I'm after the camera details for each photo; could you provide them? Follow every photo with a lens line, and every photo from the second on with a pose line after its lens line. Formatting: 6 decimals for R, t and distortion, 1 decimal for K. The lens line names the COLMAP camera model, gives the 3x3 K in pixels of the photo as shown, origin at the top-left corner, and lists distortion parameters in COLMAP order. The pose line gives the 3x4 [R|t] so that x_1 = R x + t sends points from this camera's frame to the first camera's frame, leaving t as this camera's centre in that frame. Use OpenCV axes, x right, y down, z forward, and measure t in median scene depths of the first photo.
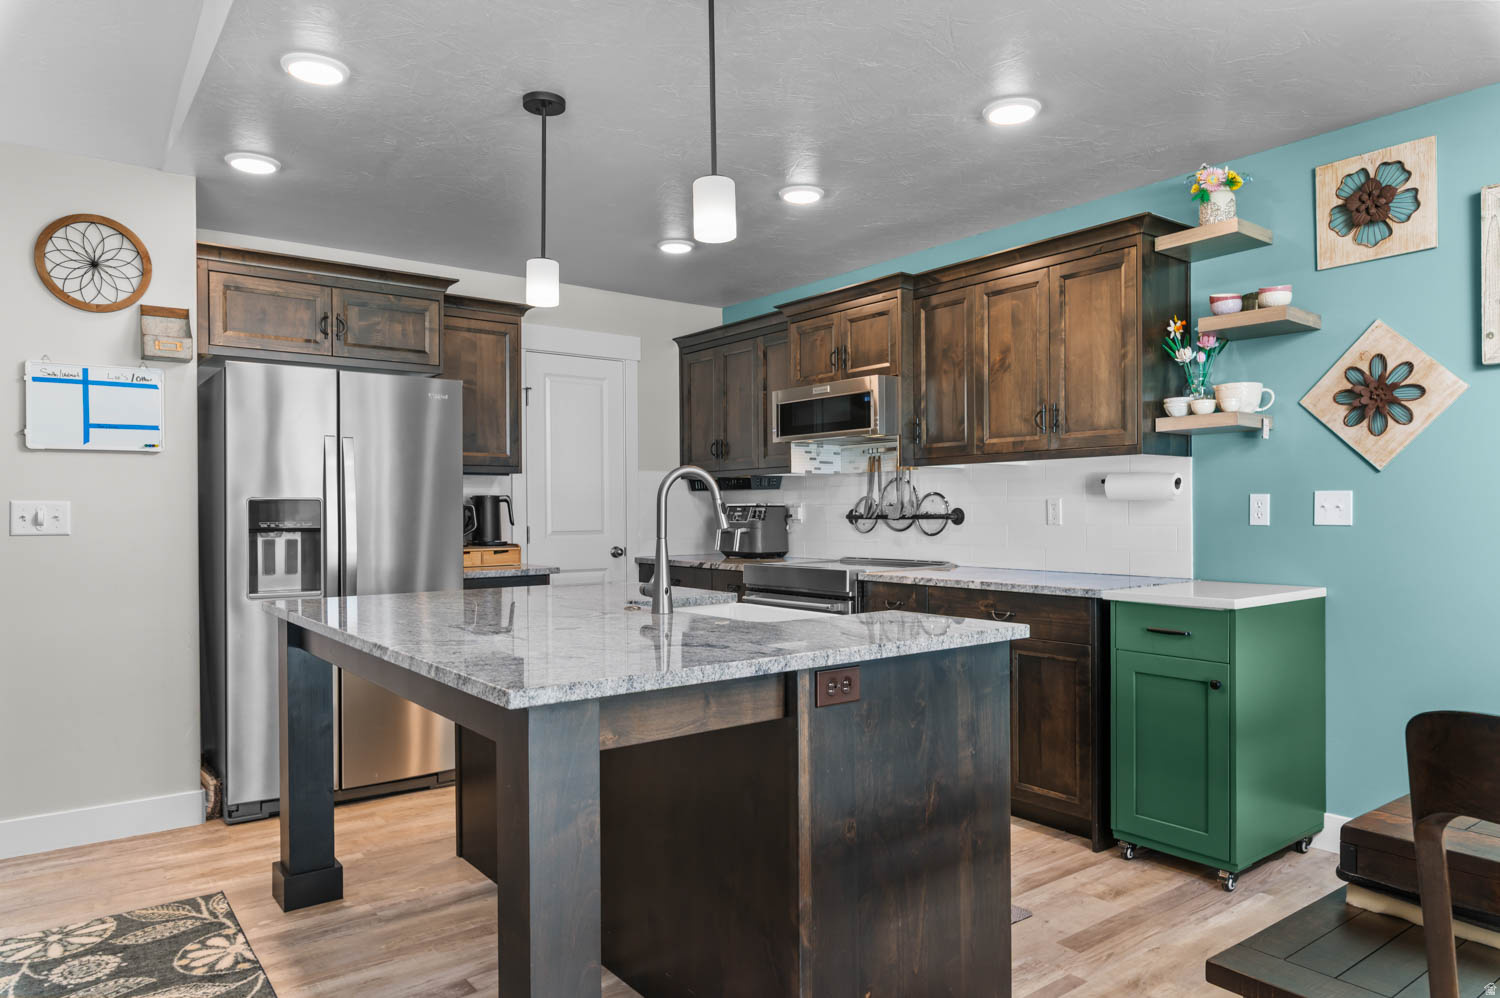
lens RADIAL K [[964.4, 0, 758.2], [0, 964.4, 512.2], [0, 0, 1]] dist [0.004230, -0.000406]
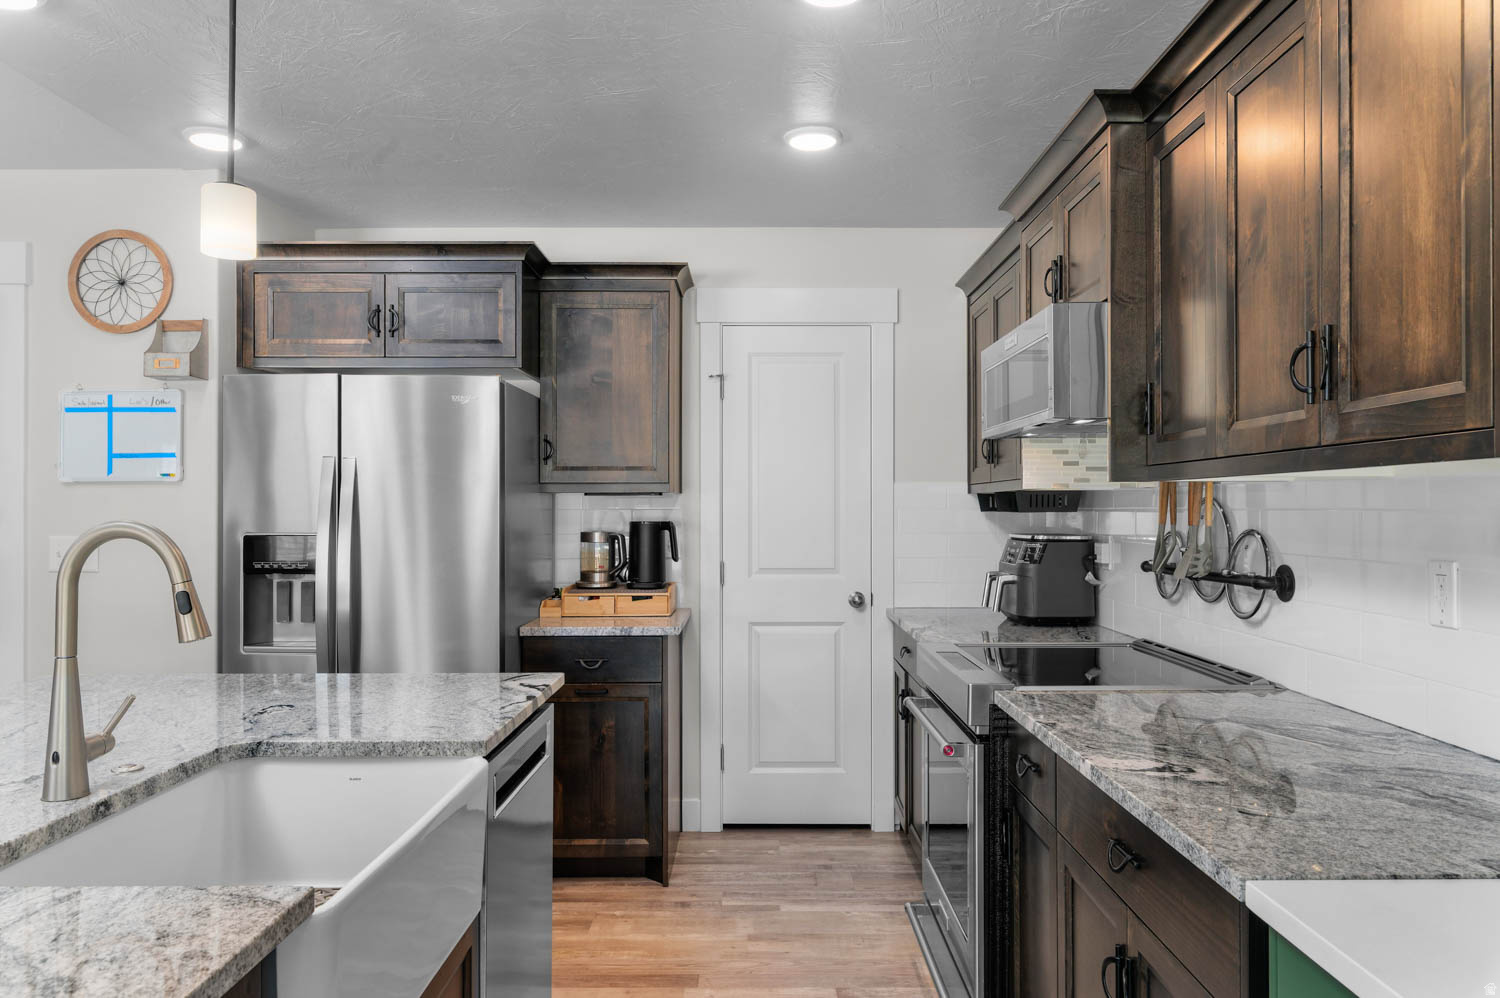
lens RADIAL K [[1049.6, 0, 747.2], [0, 1049.6, 504.2], [0, 0, 1]] dist [0.003190, -0.002495]
pose [[0.788337, 0.002025, -0.615240, 0.407059], [-0.003384, 0.999994, -0.001045, -0.042479], [0.615234, 0.002906, 0.788339, 0.561771]]
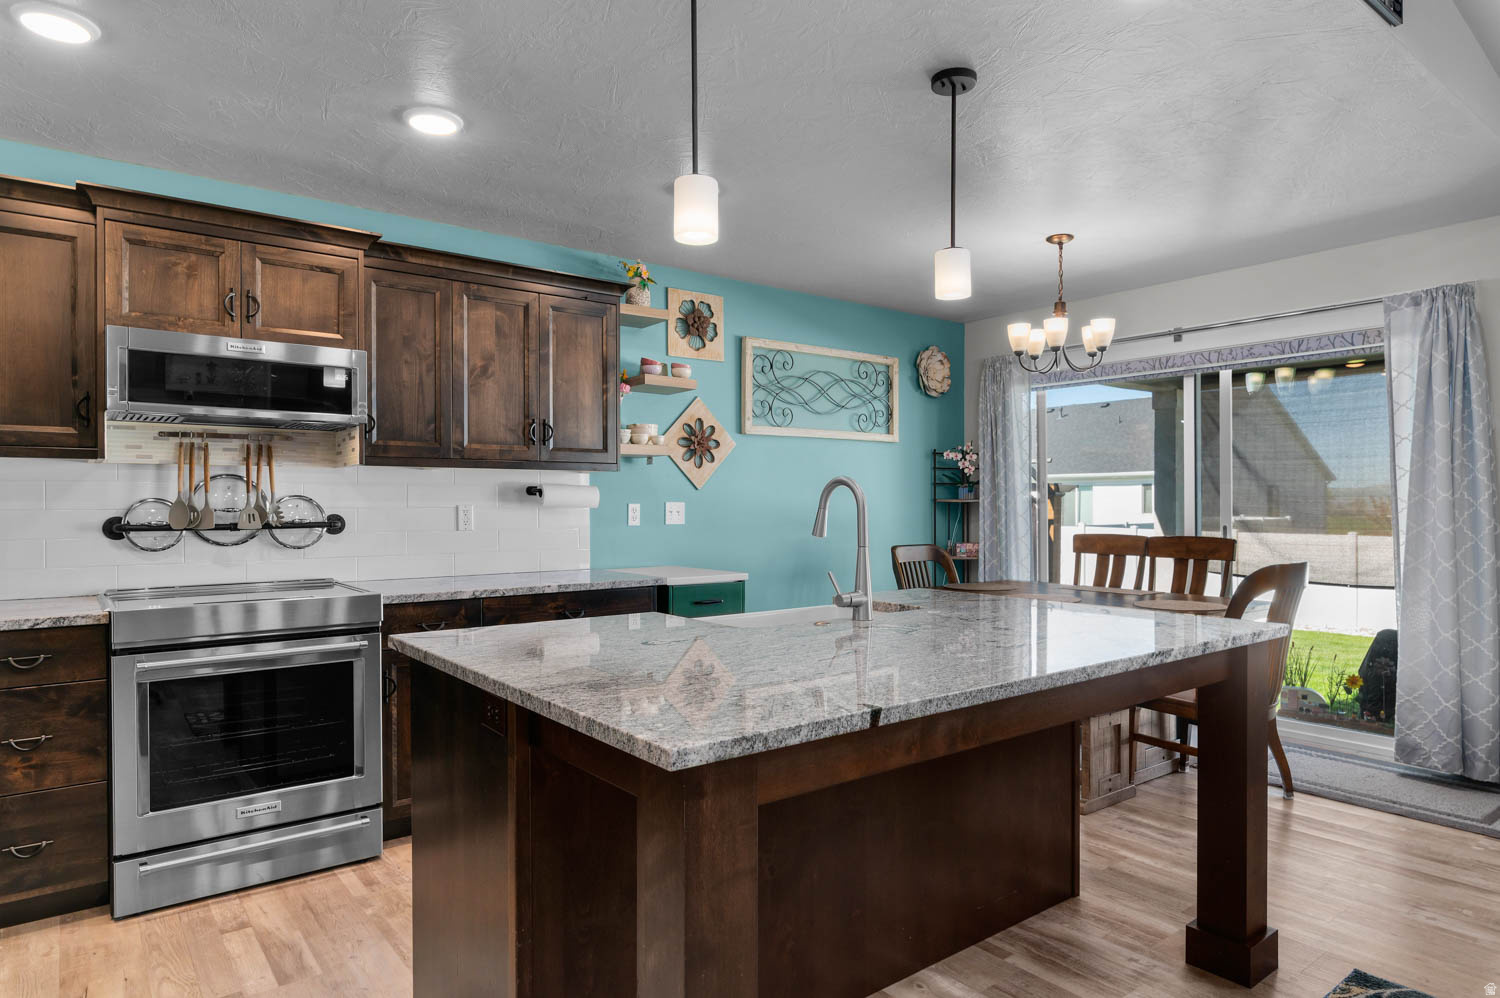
lens RADIAL K [[887.4, 0, 763.3], [0, 887.4, 504.0], [0, 0, 1]] dist [0.005085, -0.001057]
pose [[-0.008502, 0.004913, 0.999952, -0.756605], [0.003562, 0.999982, -0.004883, -0.010582], [-0.999958, 0.003520, -0.008519, 0.809840]]
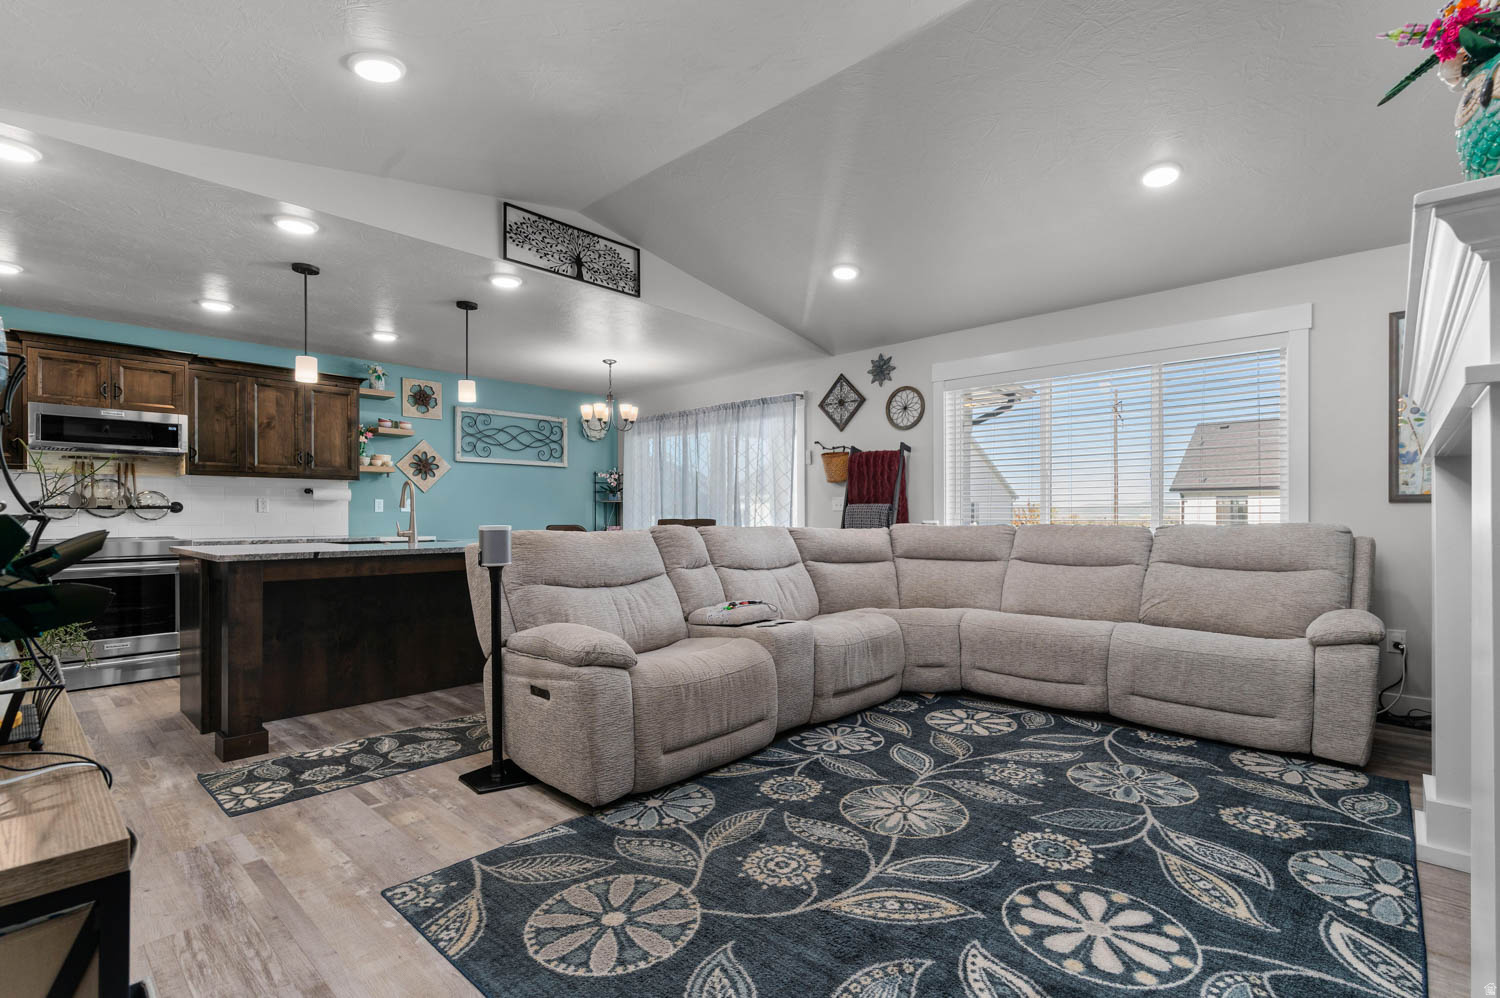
lens RADIAL K [[691.3, 0, 759.0], [0, 691.3, 516.6], [0, 0, 1]] dist [0.007412, -0.000476]
pose [[-0.170471, 0.004669, 0.985352, -1.378937], [0.004061, 0.999984, -0.004036, 0.036203], [-0.985354, 0.003313, -0.170487, 0.335438]]
